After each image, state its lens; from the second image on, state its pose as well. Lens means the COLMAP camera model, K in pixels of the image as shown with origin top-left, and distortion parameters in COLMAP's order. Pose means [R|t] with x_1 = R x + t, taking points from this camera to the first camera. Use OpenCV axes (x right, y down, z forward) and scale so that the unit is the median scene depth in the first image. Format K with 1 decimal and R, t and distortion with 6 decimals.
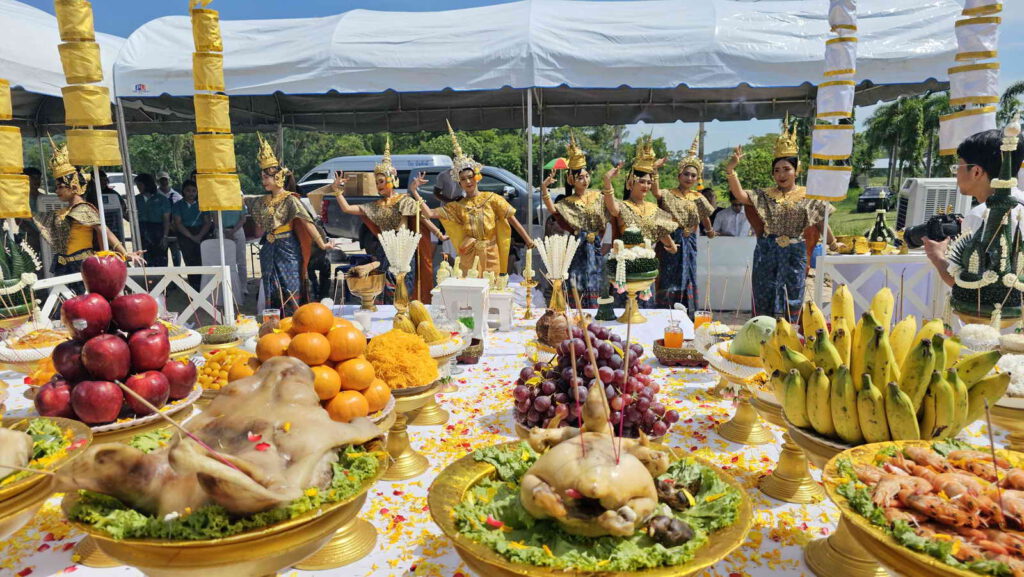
lens RADIAL K [[689.3, 0, 512.0], [0, 689.3, 288.5], [0, 0, 1]] dist [0.035661, -0.004830]
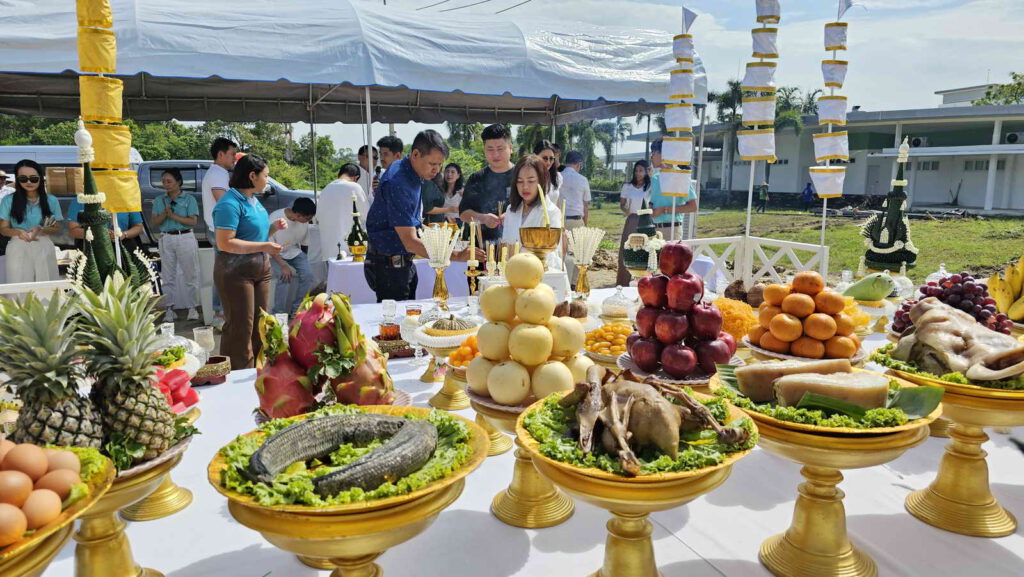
lens RADIAL K [[689.3, 0, 512.0], [0, 689.3, 288.5], [0, 0, 1]] dist [0.035661, -0.004830]
pose [[0.892538, -0.066294, 0.446072, -0.256211], [0.065268, 0.997711, 0.017684, -0.000945], [-0.446223, 0.013331, 0.894822, 0.005001]]
